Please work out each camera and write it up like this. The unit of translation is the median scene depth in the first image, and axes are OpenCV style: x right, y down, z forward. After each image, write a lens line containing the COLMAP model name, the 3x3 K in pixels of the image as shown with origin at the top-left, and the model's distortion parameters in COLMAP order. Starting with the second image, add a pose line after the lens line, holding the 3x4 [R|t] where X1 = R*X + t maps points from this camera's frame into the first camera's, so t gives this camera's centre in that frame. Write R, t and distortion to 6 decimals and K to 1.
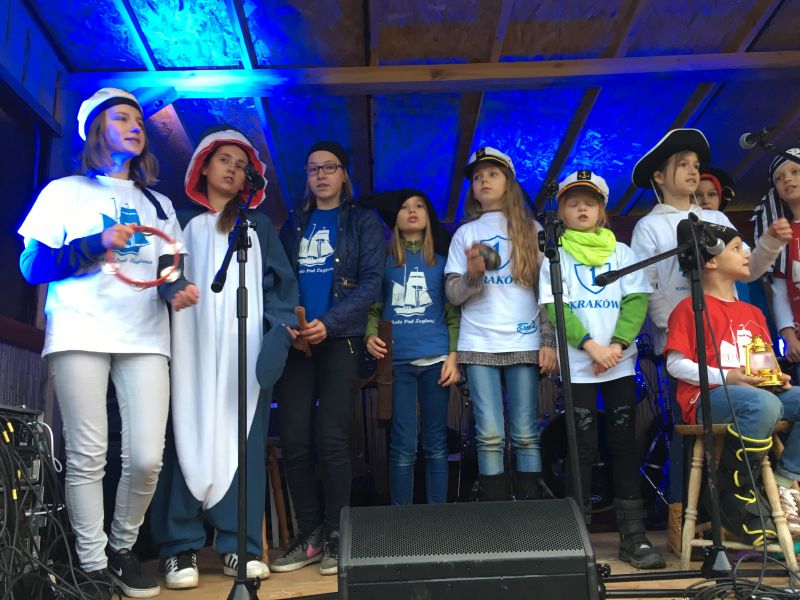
lens RADIAL K [[669.6, 0, 400.0], [0, 669.6, 300.0], [0, 0, 1]] dist [0.075265, -0.000488]
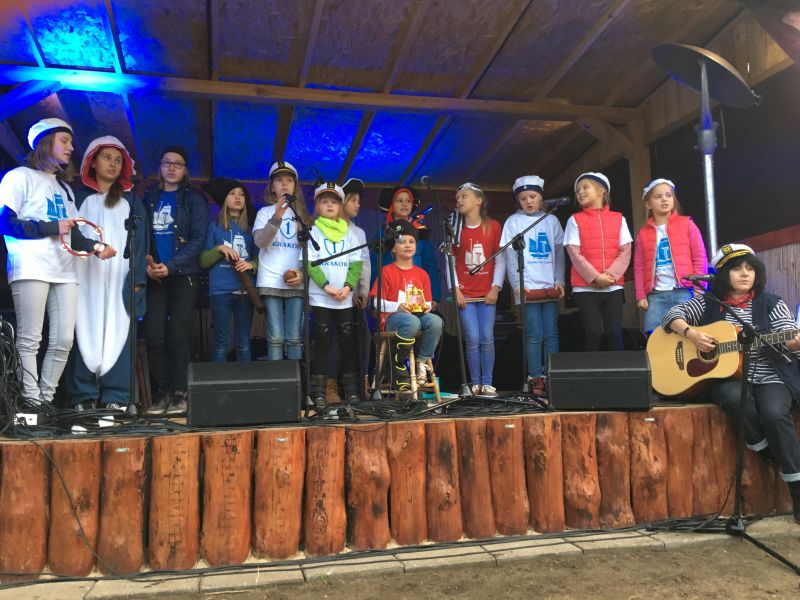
lens RADIAL K [[682.4, 0, 402.2], [0, 682.4, 281.7], [0, 0, 1]] dist [0.083657, -0.100300]
pose [[0.973348, 0.042550, 0.225352, 0.036326], [-0.061275, 0.995165, 0.076755, -0.066151], [-0.220997, -0.088517, 0.971249, -0.531423]]
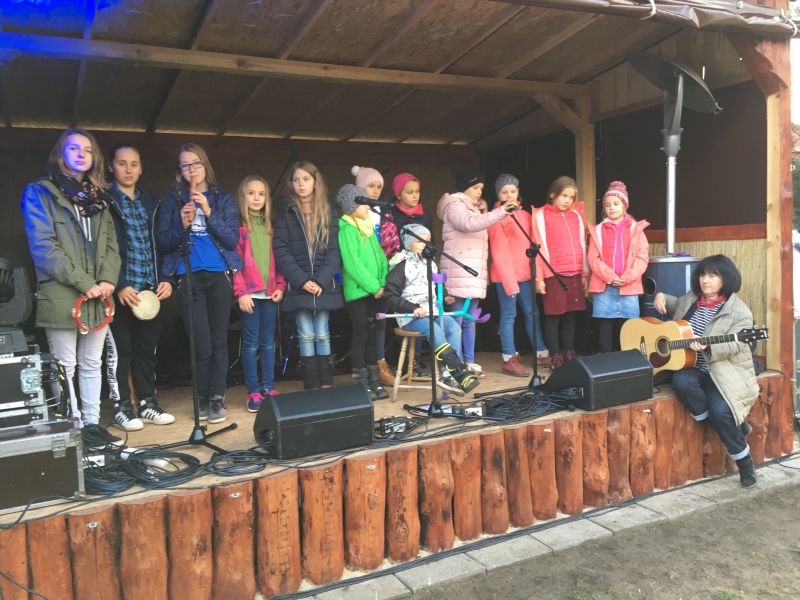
lens RADIAL K [[682.4, 0, 402.2], [0, 682.4, 281.7], [0, 0, 1]] dist [0.083657, -0.100300]
pose [[0.895232, -0.012974, 0.445411, -0.284639], [-0.094327, 0.971406, 0.217881, -0.248120], [-0.435502, -0.237068, 0.868410, -0.452576]]
